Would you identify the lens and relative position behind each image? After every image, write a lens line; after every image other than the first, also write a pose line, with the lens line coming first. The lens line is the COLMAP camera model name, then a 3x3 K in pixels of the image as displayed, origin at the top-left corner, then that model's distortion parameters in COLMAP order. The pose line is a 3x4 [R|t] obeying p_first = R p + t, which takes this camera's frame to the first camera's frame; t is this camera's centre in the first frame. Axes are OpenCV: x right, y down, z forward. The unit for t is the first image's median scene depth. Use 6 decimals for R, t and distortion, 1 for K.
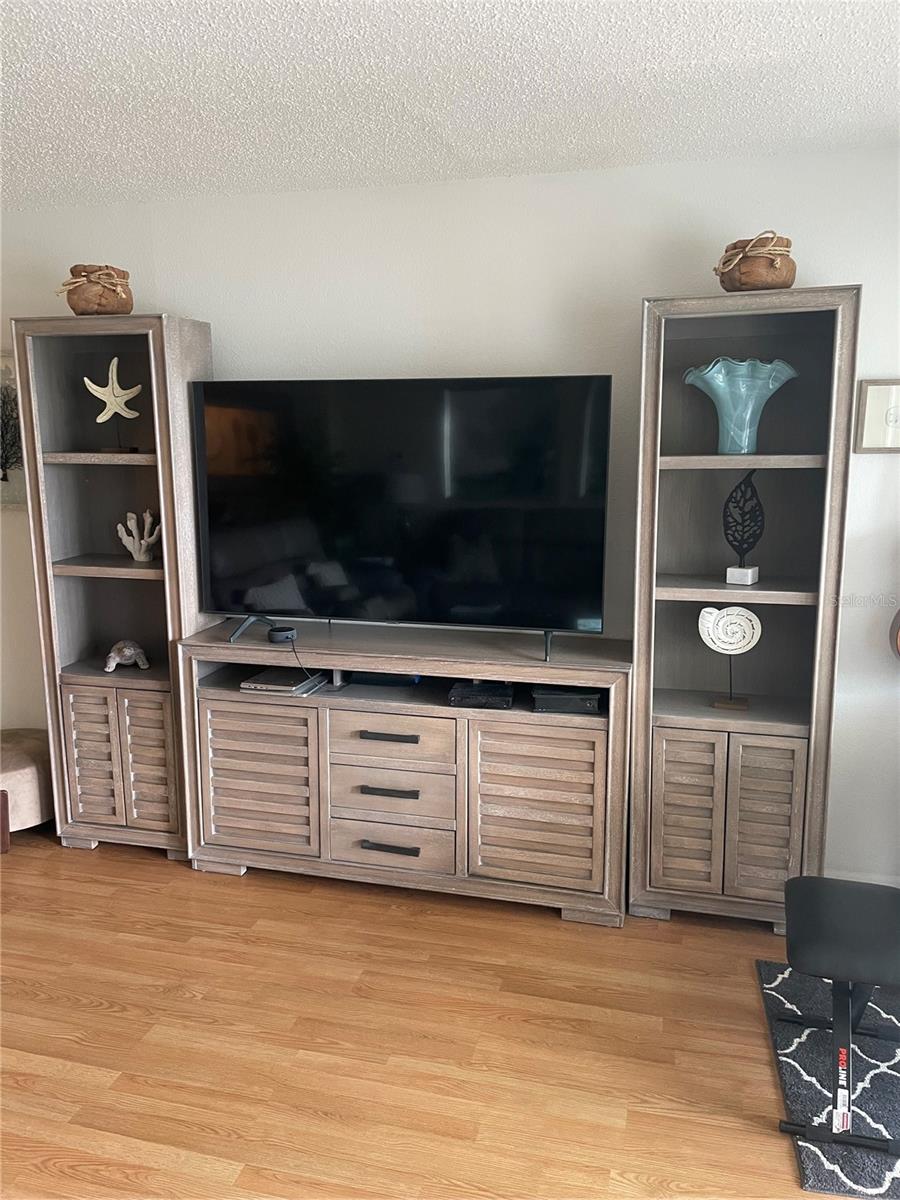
lens RADIAL K [[916.2, 0, 449.7], [0, 916.2, 607.2], [0, 0, 1]] dist [0.079063, -0.104144]
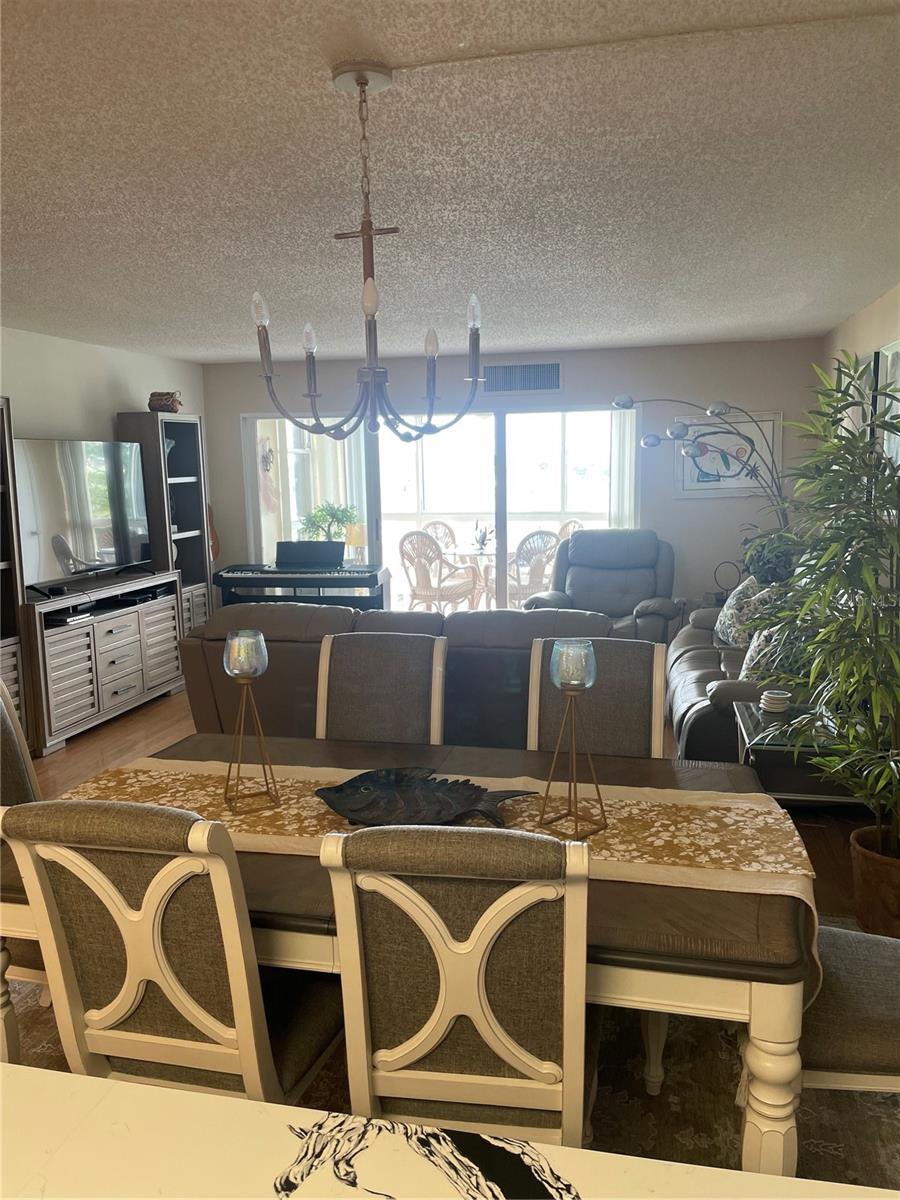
lens RADIAL K [[916.2, 0, 445.8], [0, 916.2, 596.8], [0, 0, 1]] dist [0.079063, -0.104144]
pose [[-0.057737, -0.140012, 0.988465, -1.991789], [0.186583, 0.971157, 0.148459, -0.079796], [-0.980741, 0.193003, -0.029948, 0.398279]]
